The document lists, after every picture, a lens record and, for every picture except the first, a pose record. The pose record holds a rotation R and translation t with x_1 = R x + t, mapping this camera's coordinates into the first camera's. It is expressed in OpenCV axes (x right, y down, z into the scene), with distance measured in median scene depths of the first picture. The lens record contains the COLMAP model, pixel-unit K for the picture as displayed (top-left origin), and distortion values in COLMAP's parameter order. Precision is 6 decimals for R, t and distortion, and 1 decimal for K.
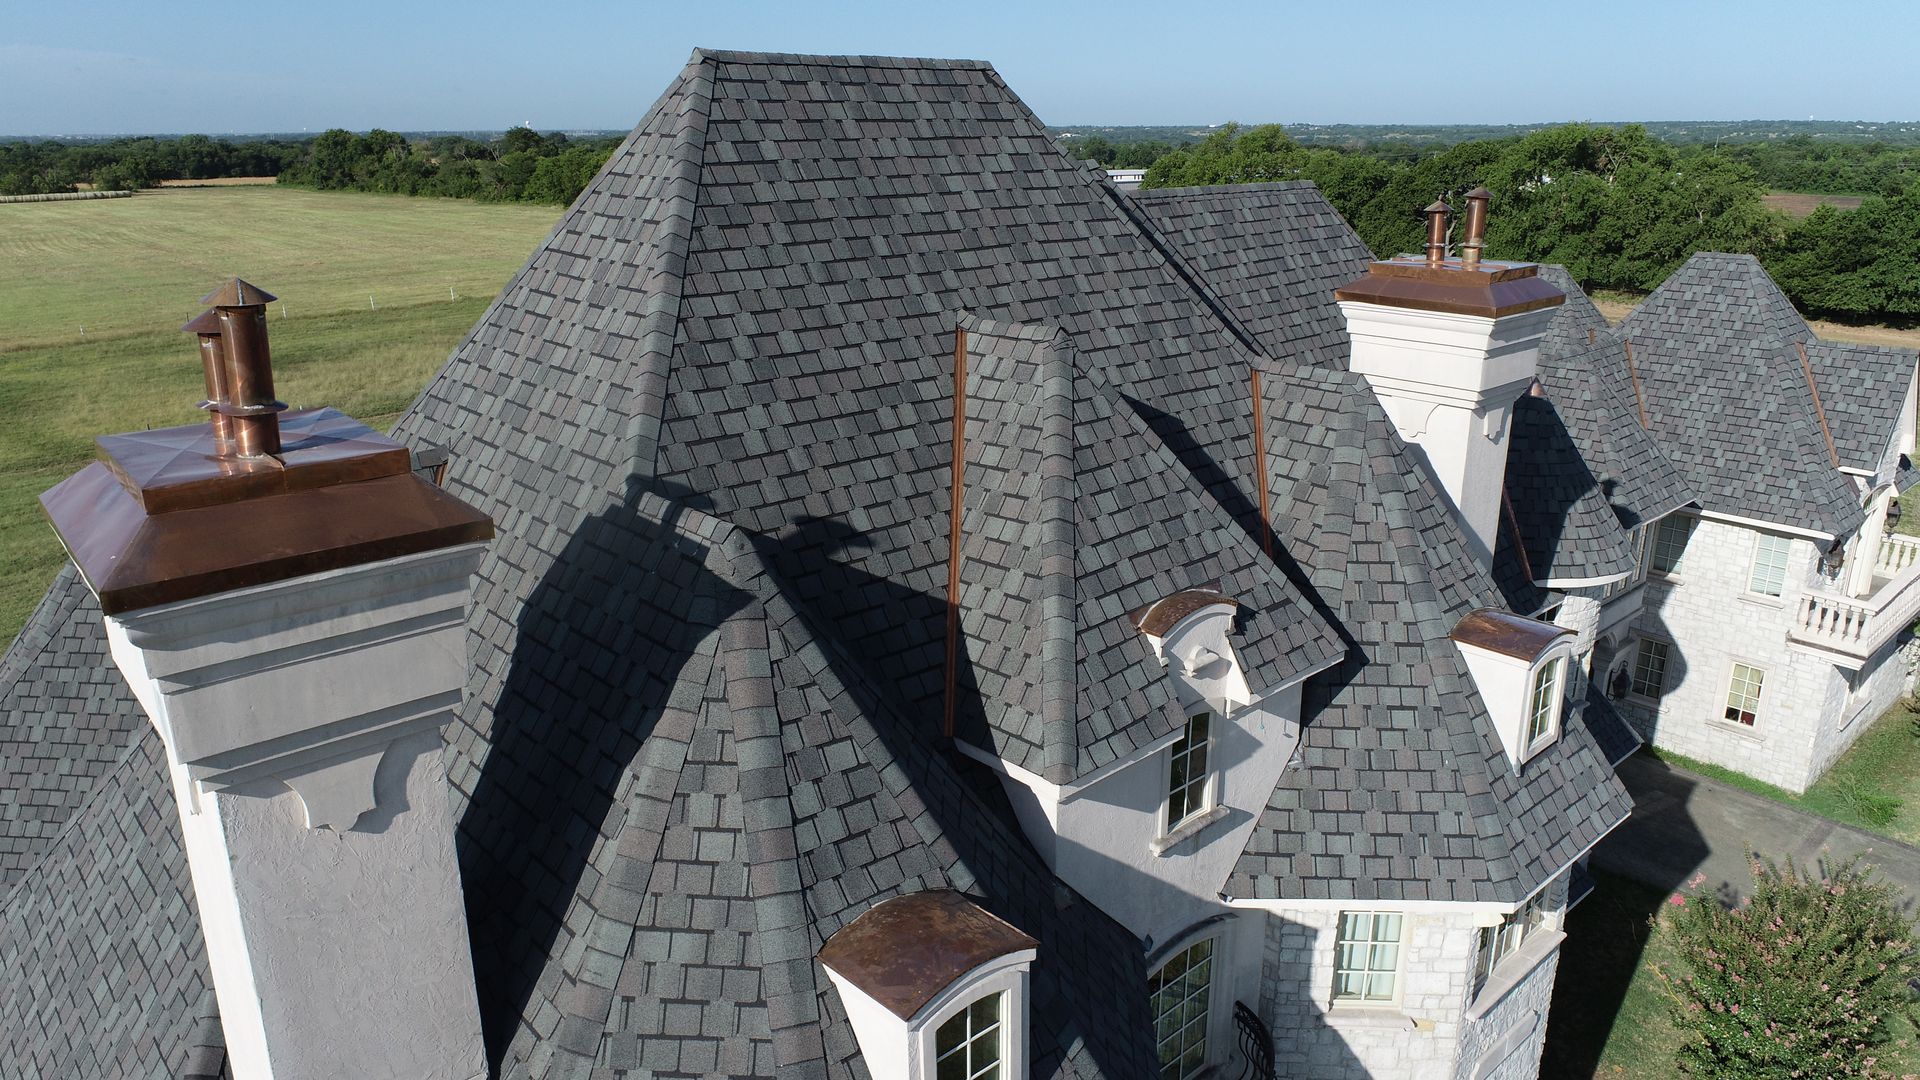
lens RADIAL K [[1287.3, 0, 960.8], [0, 1287.3, 542.4], [0, 0, 1]] dist [-0.002595, 0.004694]
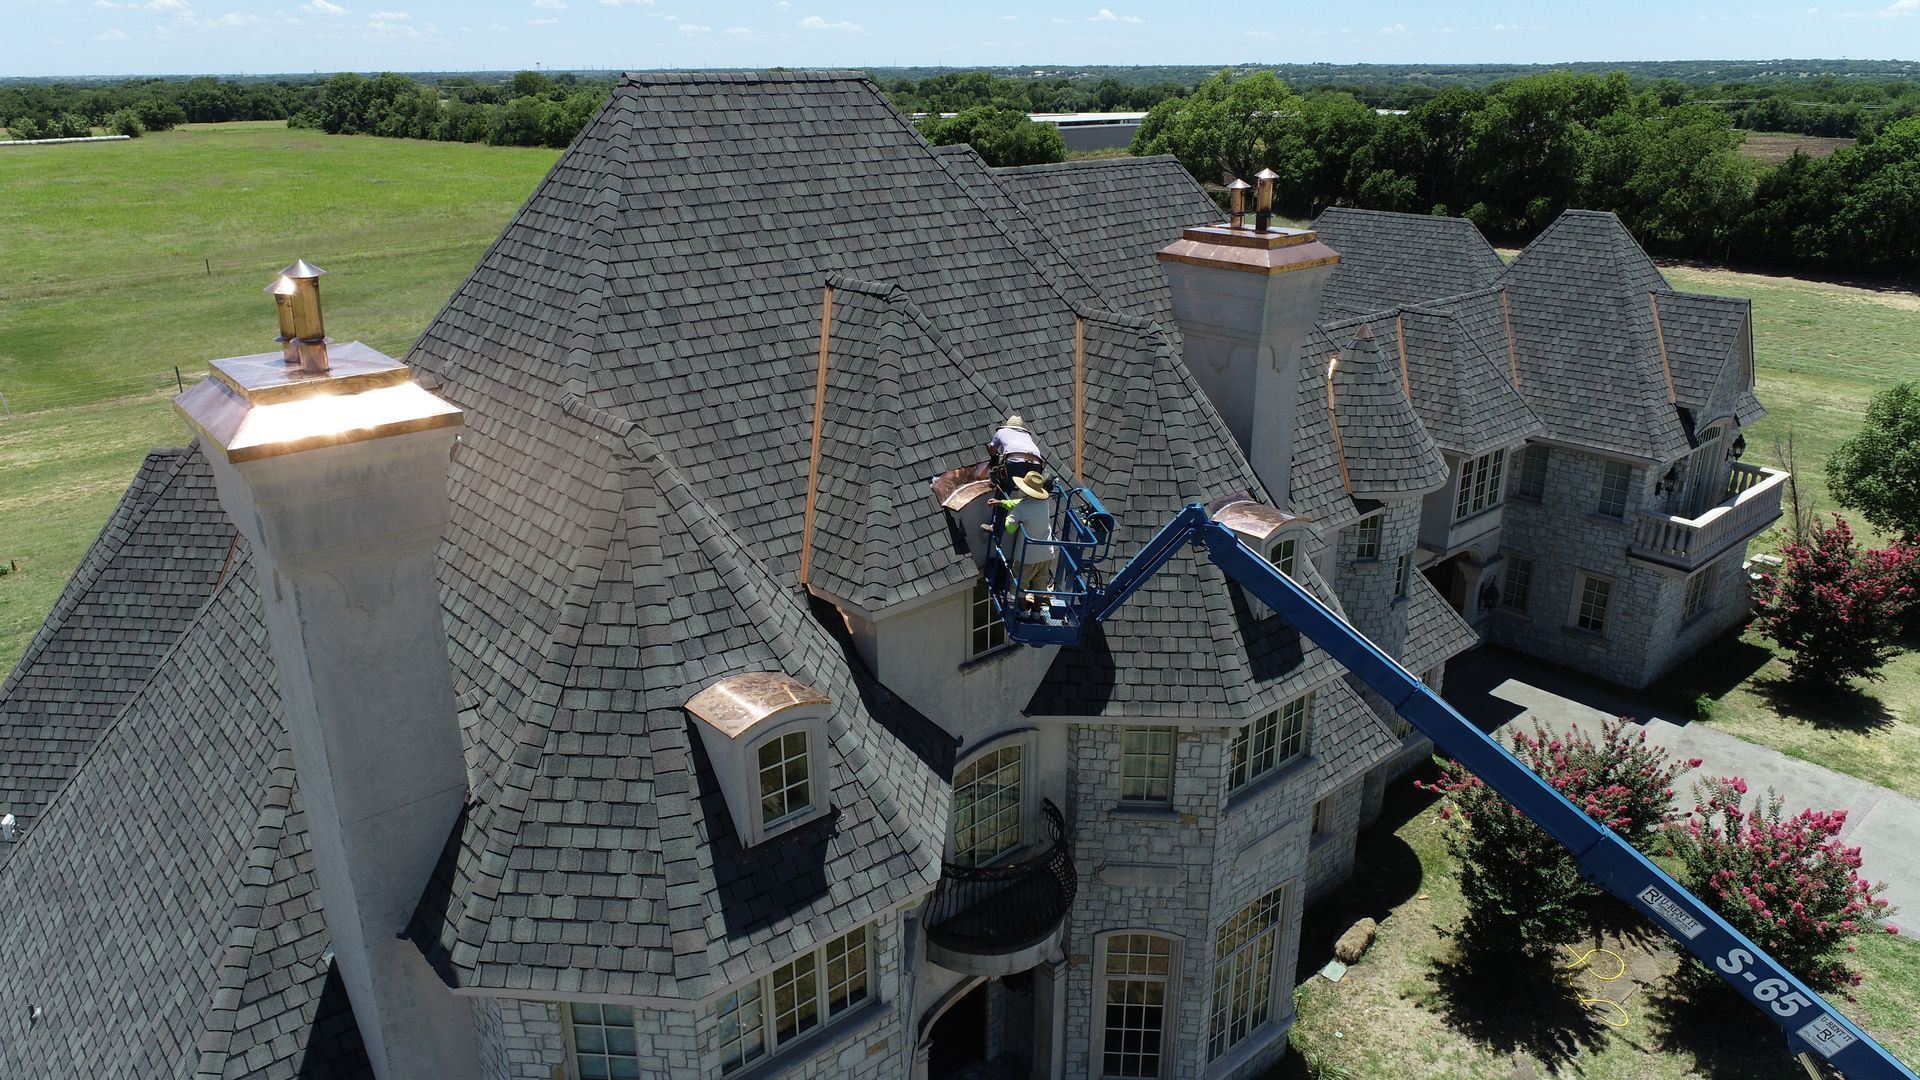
lens RADIAL K [[1287.3, 0, 956.9], [0, 1287.3, 538.5], [0, 0, 1]] dist [-0.002595, 0.004694]
pose [[0.999913, 0.002855, -0.012848, 0.145011], [-0.002357, 0.999252, 0.038594, 0.041323], [0.012949, -0.038560, 0.999172, -0.318120]]
